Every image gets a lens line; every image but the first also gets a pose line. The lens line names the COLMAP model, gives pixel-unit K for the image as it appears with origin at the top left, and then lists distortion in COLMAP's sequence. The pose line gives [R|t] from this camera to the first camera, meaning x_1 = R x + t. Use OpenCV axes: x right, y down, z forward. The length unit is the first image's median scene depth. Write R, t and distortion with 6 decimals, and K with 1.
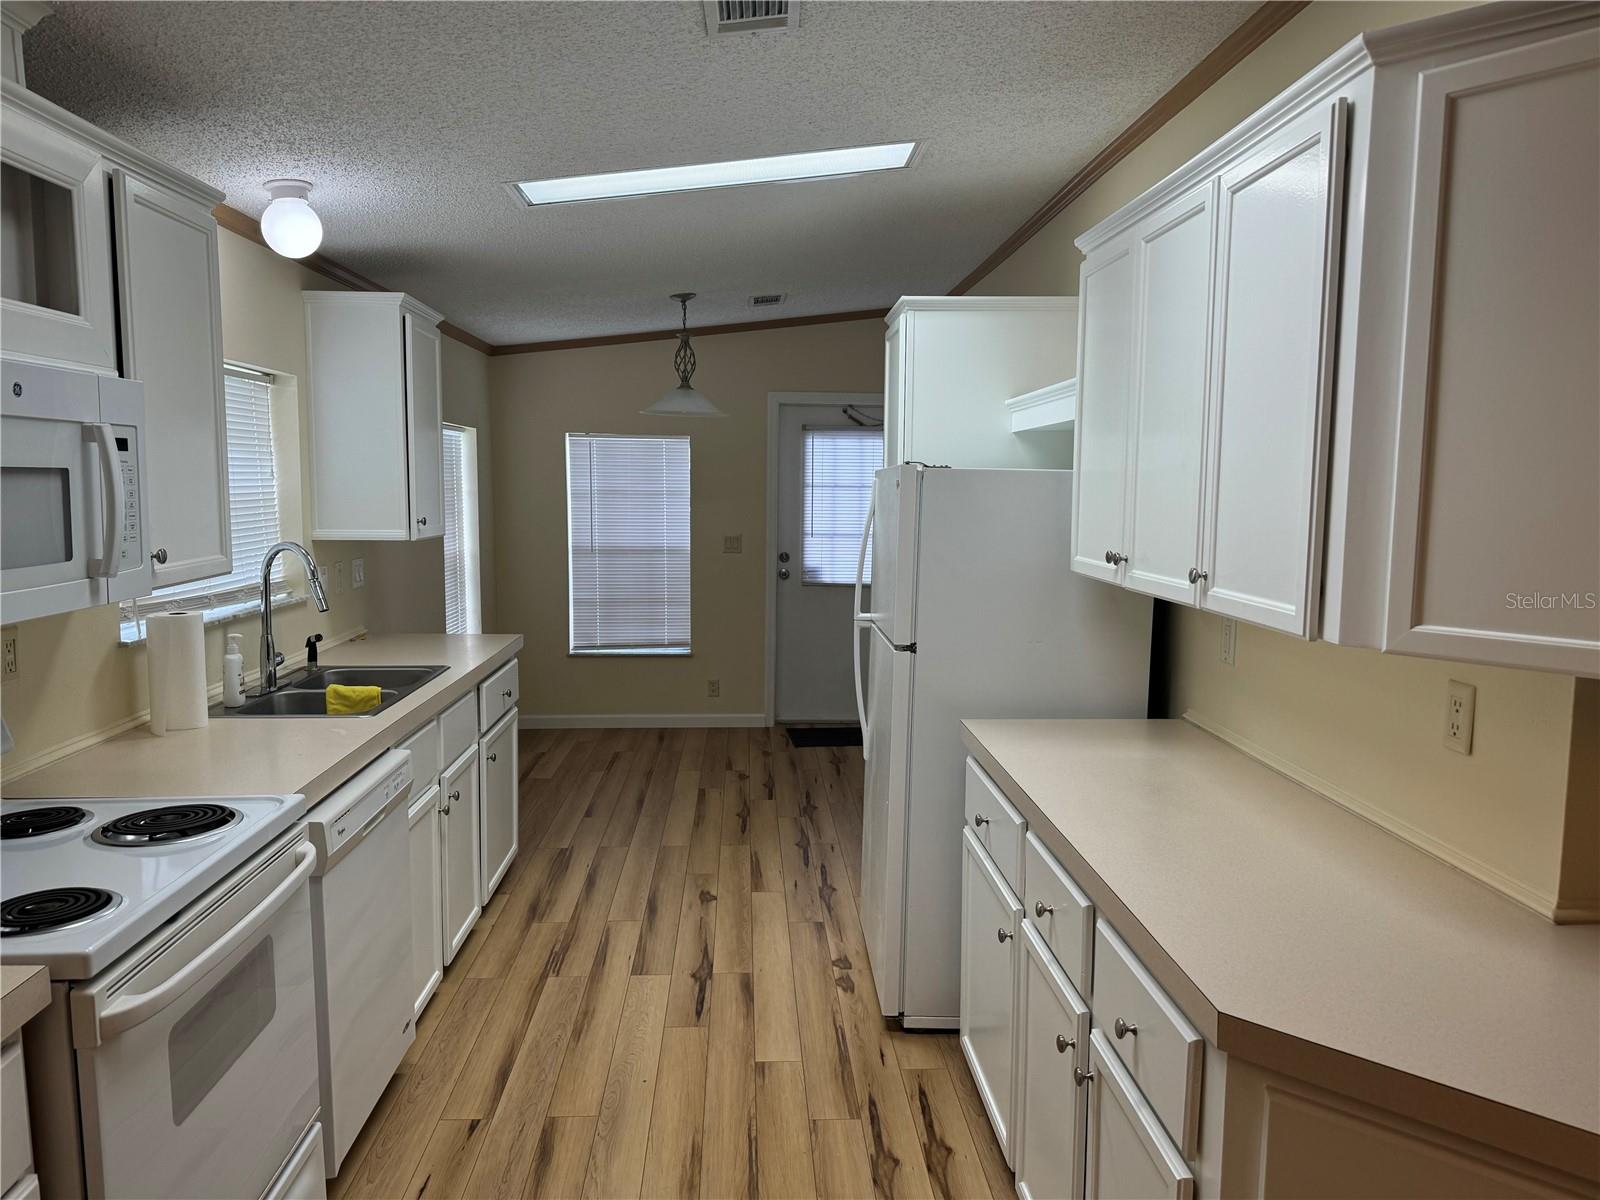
lens RADIAL K [[1126.7, 0, 800.0], [0, 1126.7, 600.0], [0, 0, 1]] dist [-0.000685, -0.001252]
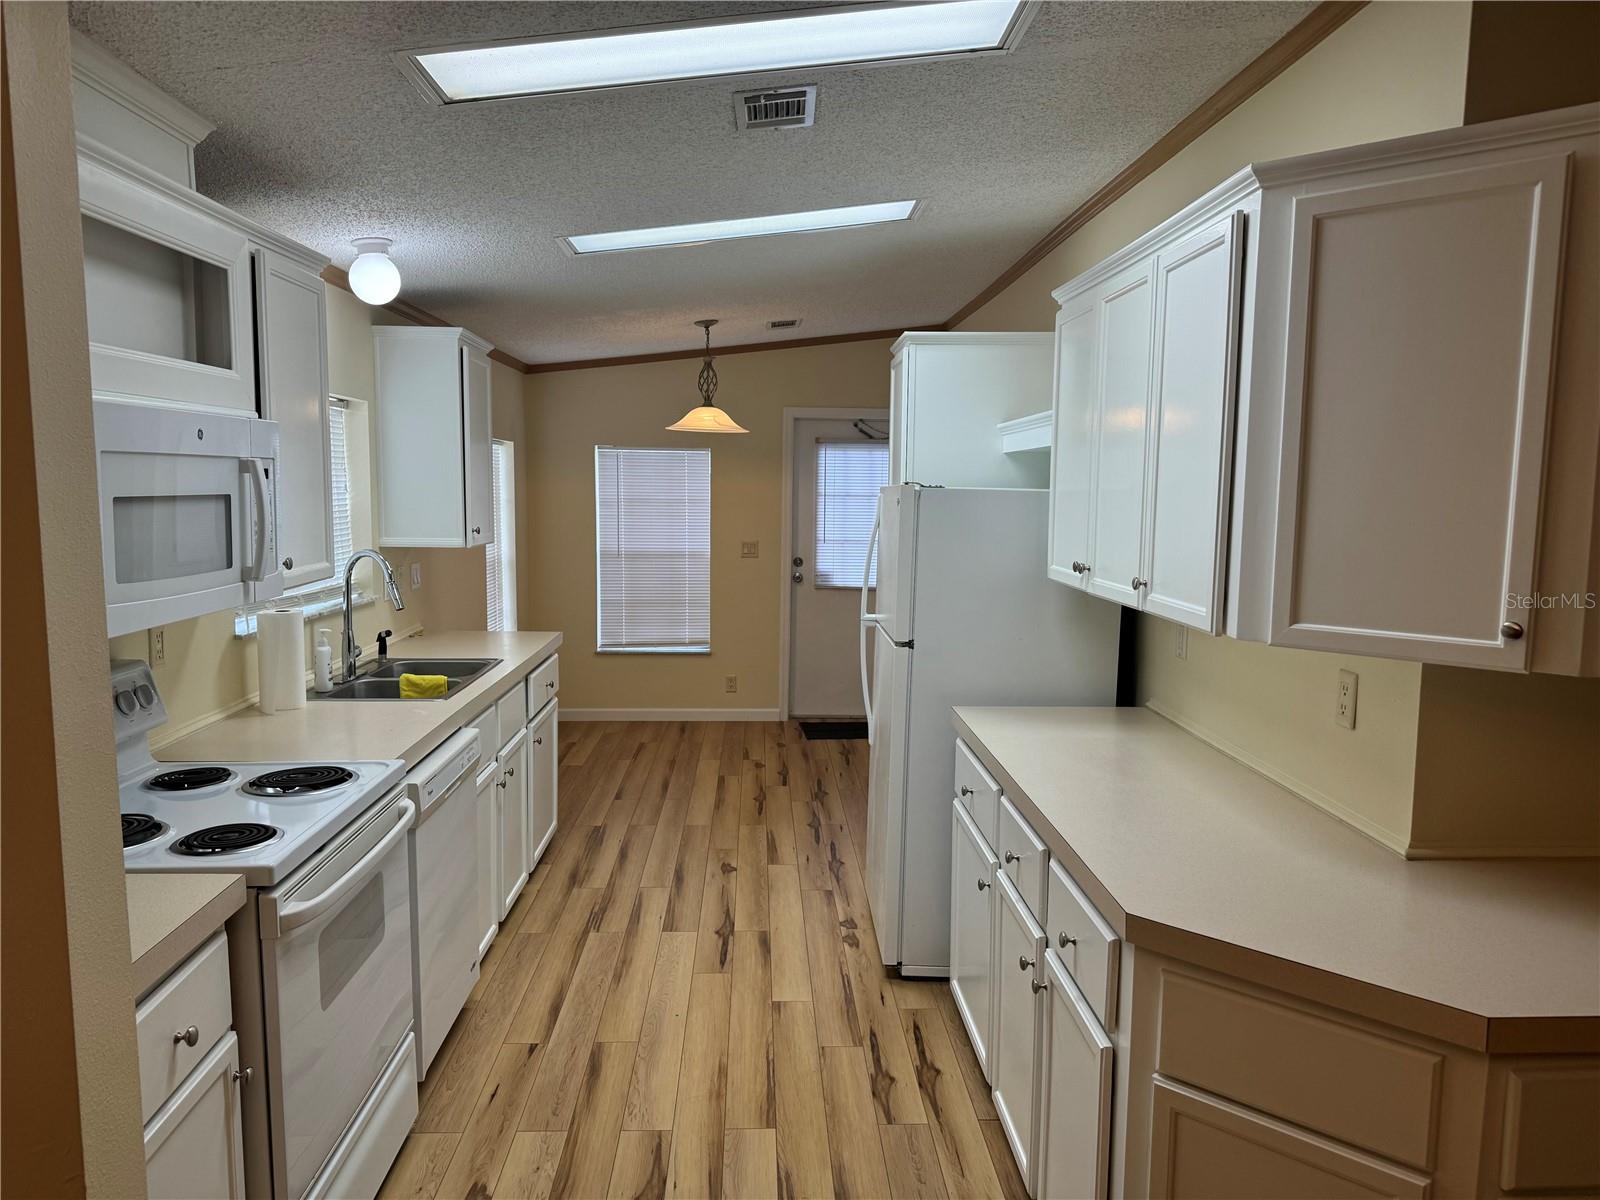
lens RADIAL K [[1115.9, 0, 800.0], [0, 1115.9, 600.0], [0, 0, 1]] dist [0.001891, -0.001211]
pose [[0.999924, 0.004492, -0.011462, 0.000095], [-0.004515, 0.999988, -0.001931, 0.000310], [0.011453, 0.001983, 0.999932, -0.142597]]
